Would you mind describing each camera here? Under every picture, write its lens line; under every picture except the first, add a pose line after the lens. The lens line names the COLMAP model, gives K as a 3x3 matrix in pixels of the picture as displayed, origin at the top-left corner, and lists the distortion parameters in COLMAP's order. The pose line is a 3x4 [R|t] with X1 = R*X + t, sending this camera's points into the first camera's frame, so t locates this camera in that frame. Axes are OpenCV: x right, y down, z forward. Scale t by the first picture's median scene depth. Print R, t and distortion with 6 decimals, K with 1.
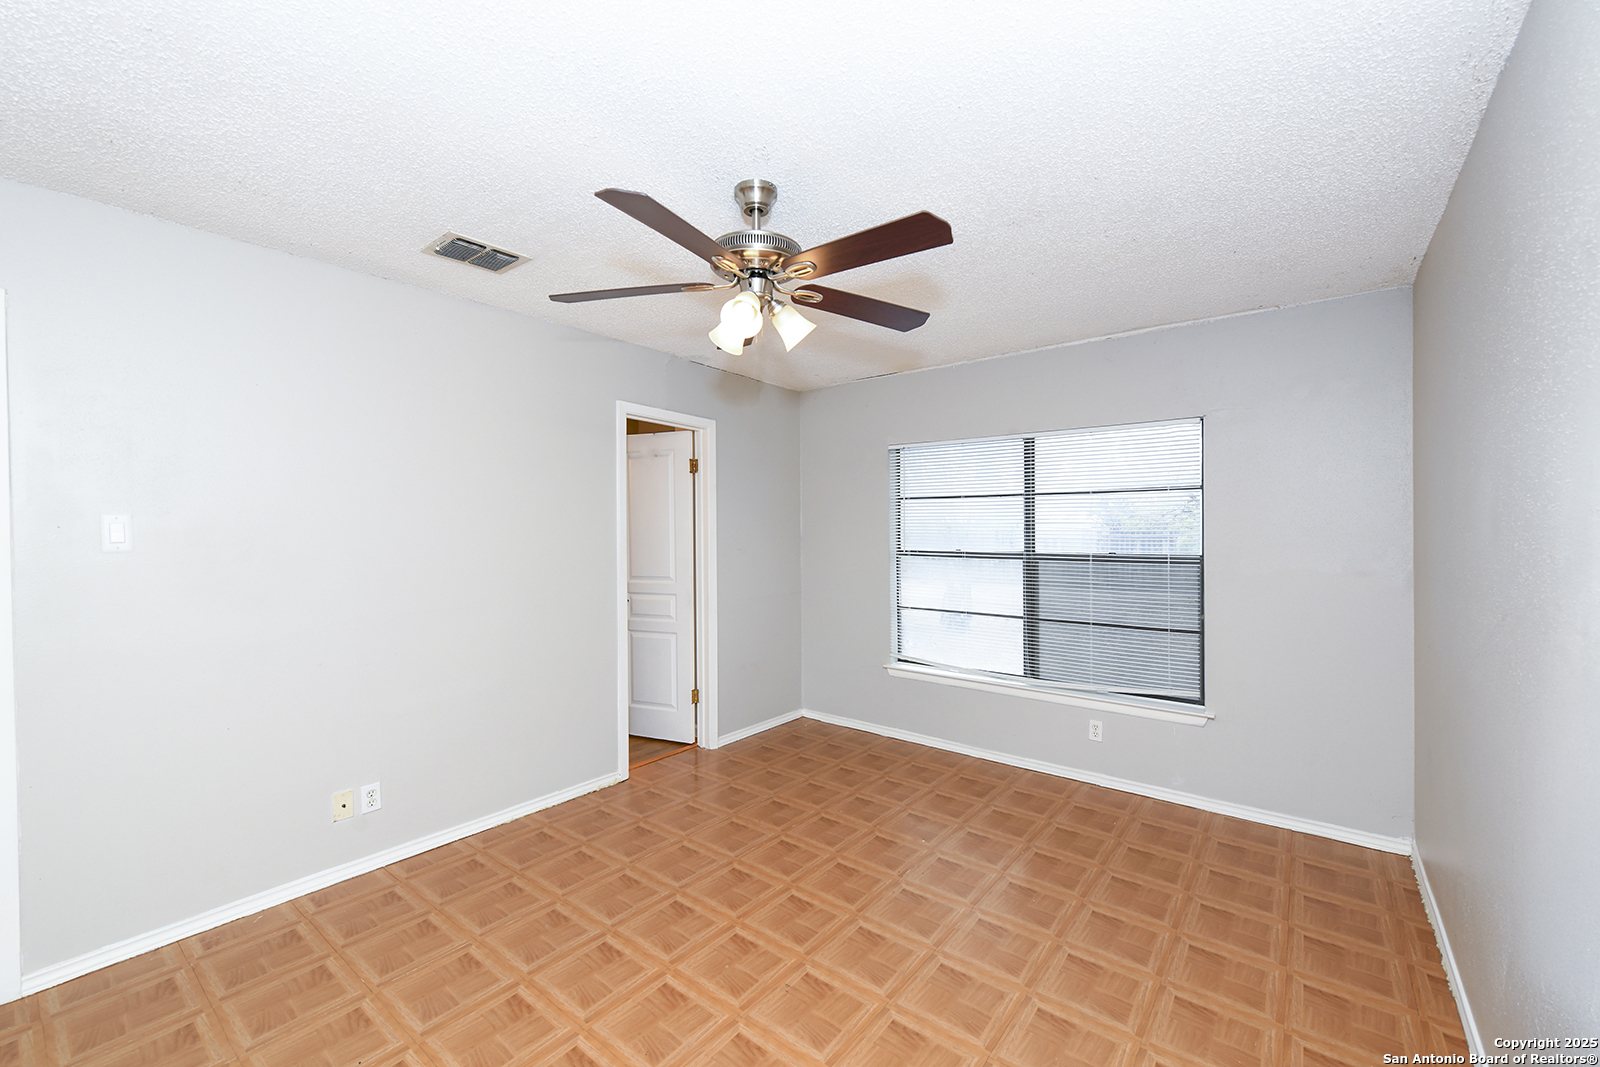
lens RADIAL K [[652.6, 0, 768.2], [0, 652.6, 528.4], [0, 0, 1]] dist [0.004180, 0.001915]
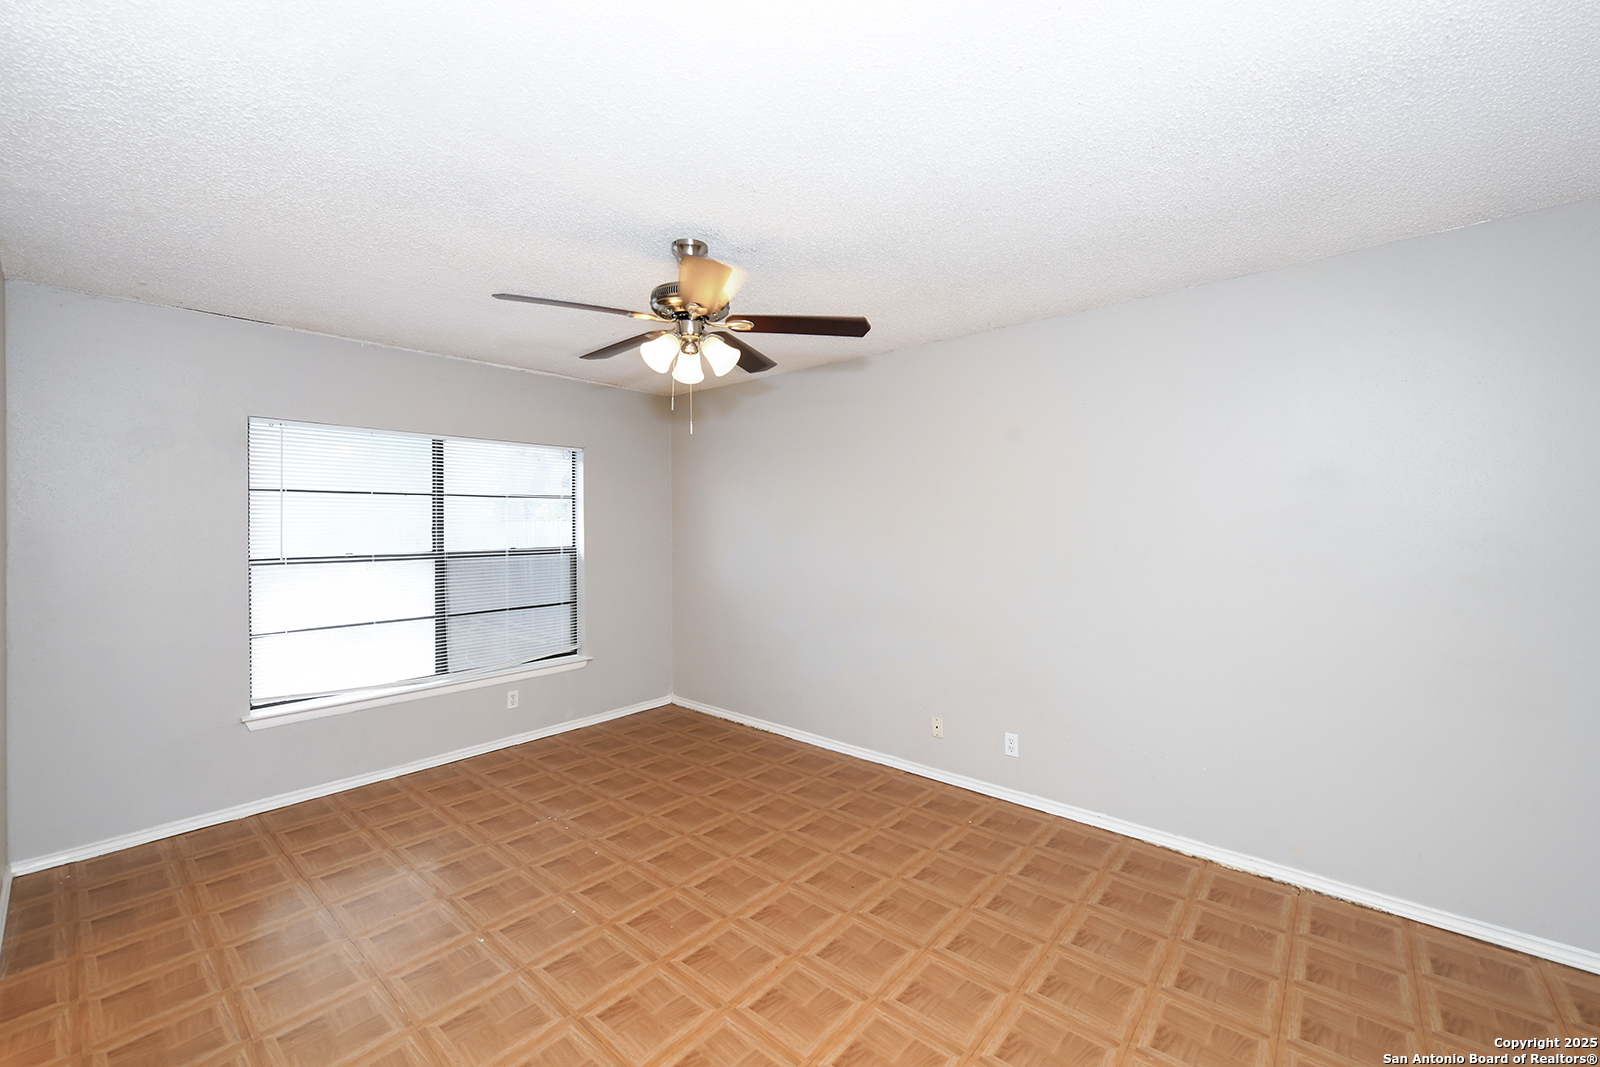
lens RADIAL K [[652.6, 0, 817.7], [0, 652.6, 524.7], [0, 0, 1]] dist [0.004180, 0.001915]
pose [[0.006782, 0.009754, 0.999929, -0.618926], [0.021258, 0.999725, -0.009896, 0.017525], [-0.999751, 0.021324, 0.006573, 0.406307]]
